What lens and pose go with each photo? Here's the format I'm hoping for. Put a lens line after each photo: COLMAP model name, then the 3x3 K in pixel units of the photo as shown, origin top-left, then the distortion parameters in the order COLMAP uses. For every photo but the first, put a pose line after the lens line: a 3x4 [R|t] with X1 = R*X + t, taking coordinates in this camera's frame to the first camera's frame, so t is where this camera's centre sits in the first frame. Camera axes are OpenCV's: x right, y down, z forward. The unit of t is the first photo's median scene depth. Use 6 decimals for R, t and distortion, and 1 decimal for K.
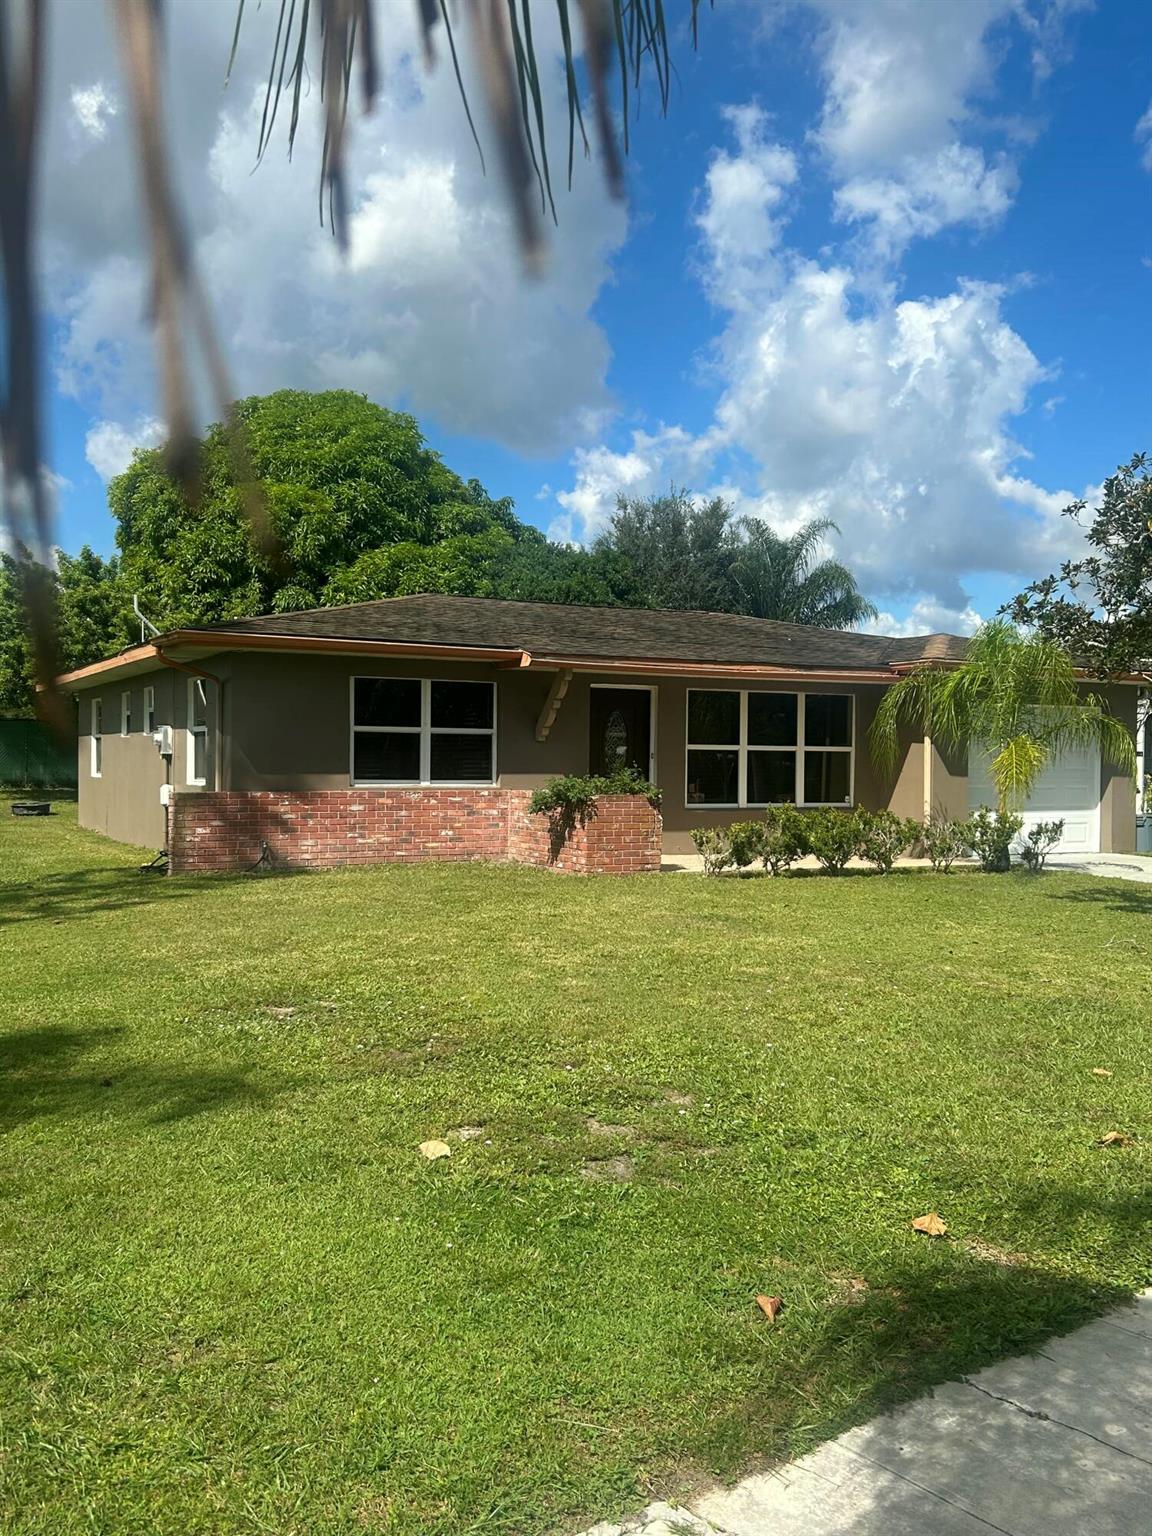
lens RADIAL K [[1327.0, 0, 573.9], [0, 1327.0, 780.3], [0, 0, 1]] dist [0.076631, -0.017690]
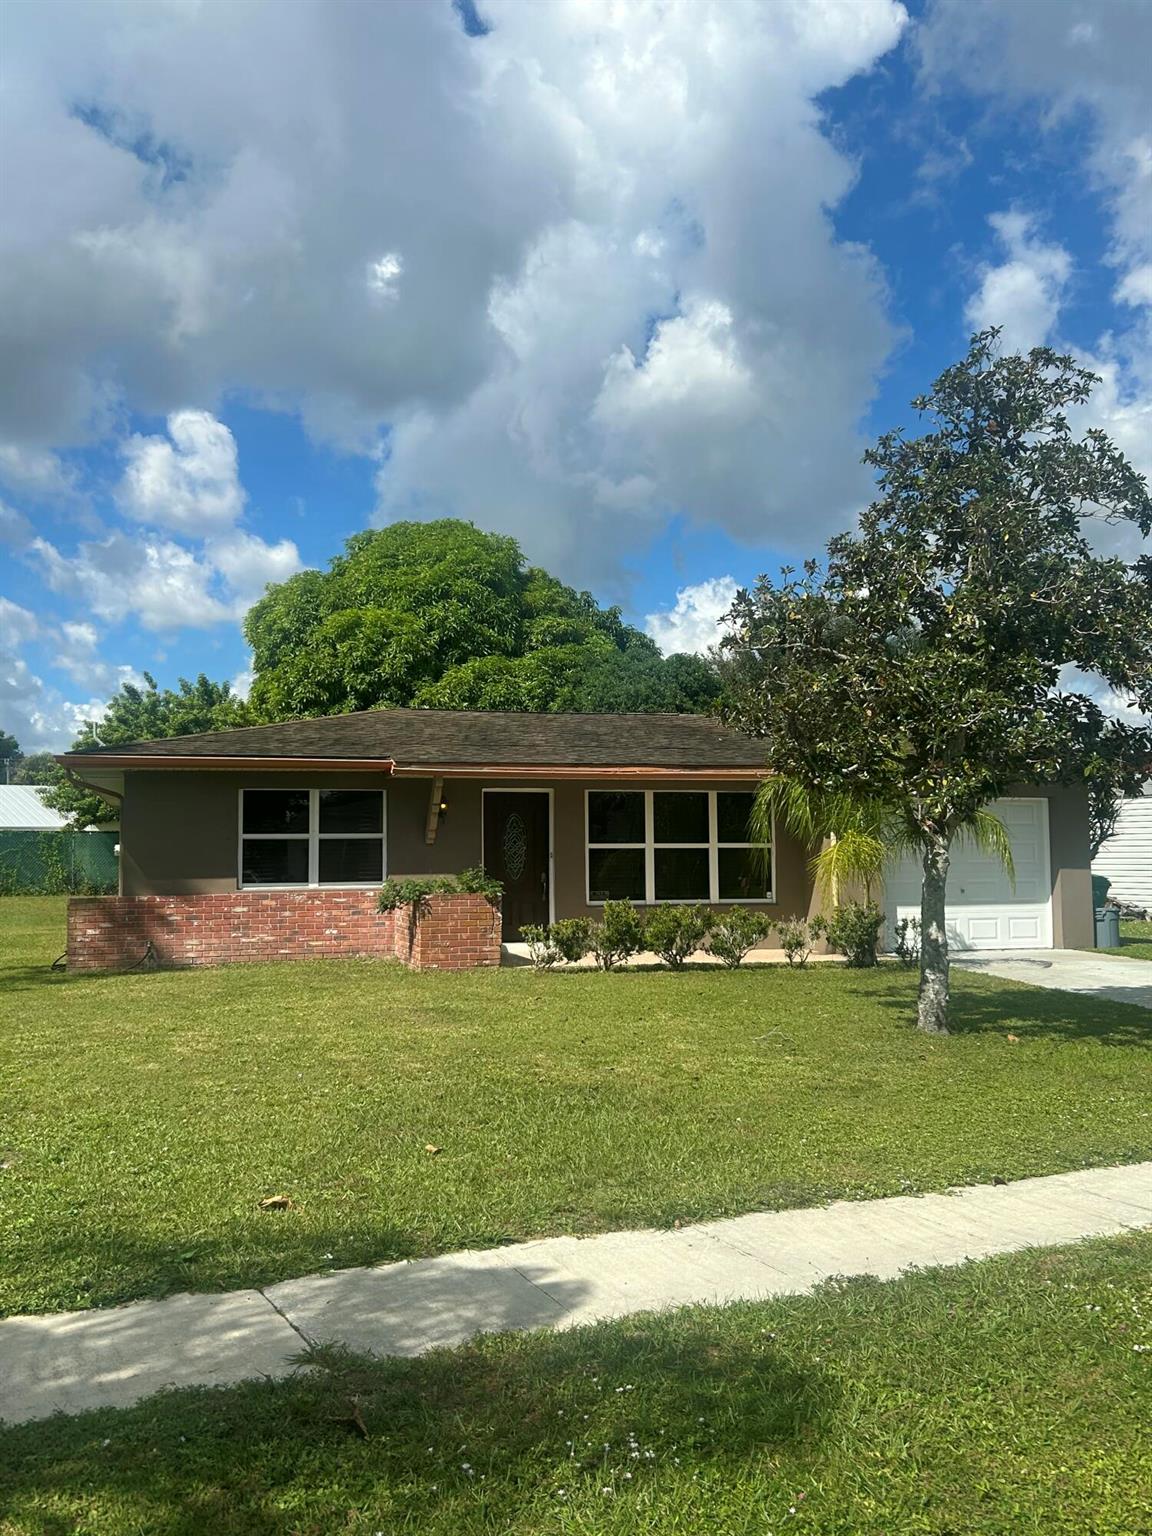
lens RADIAL K [[1327.0, 0, 579.5], [0, 1327.0, 761.7], [0, 0, 1]] dist [0.076631, -0.017690]
pose [[0.980339, -0.031755, -0.194748, 0.291829], [0.014342, 0.995822, -0.090184, 0.002637], [0.196798, 0.085617, 0.976699, -0.021548]]
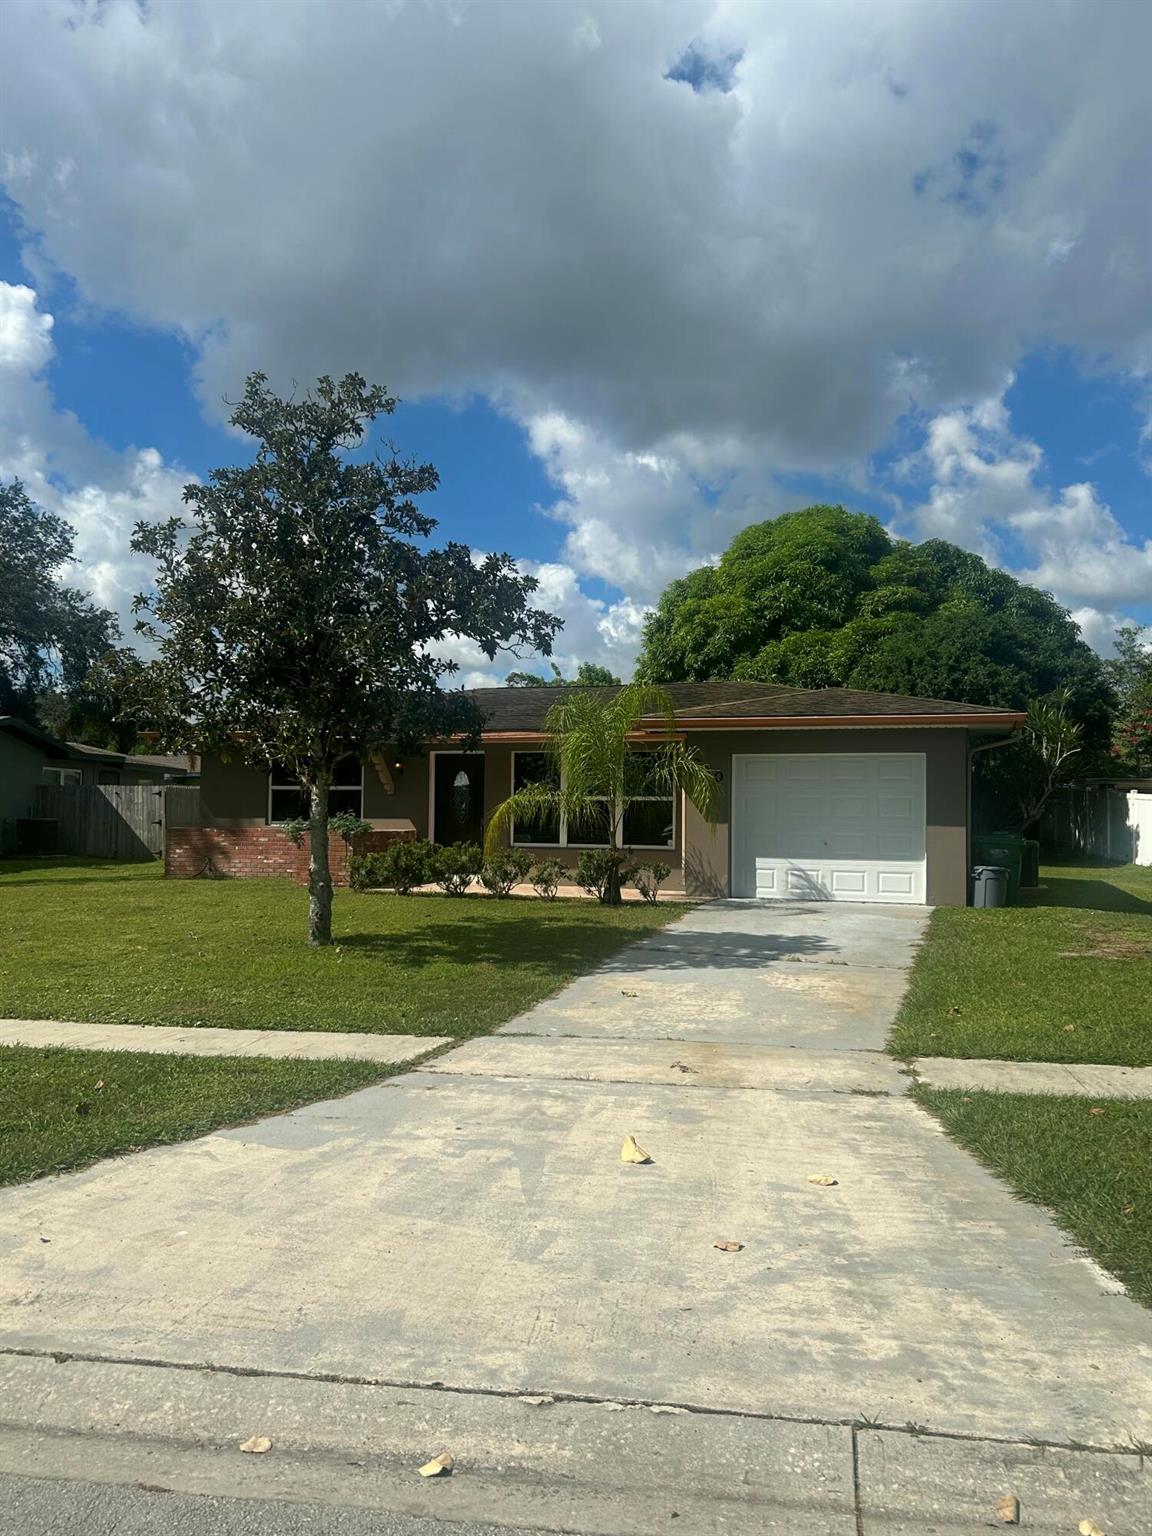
lens RADIAL K [[1220.9, 0, 576.4], [0, 1220.9, 765.3], [0, 0, 1]] dist [0.006567, 0.000622]
pose [[0.694830, -0.033716, -0.718383, 0.986960], [-0.015324, 0.997980, -0.061660, 0.014605], [0.719010, 0.053852, 0.692910, 0.250885]]
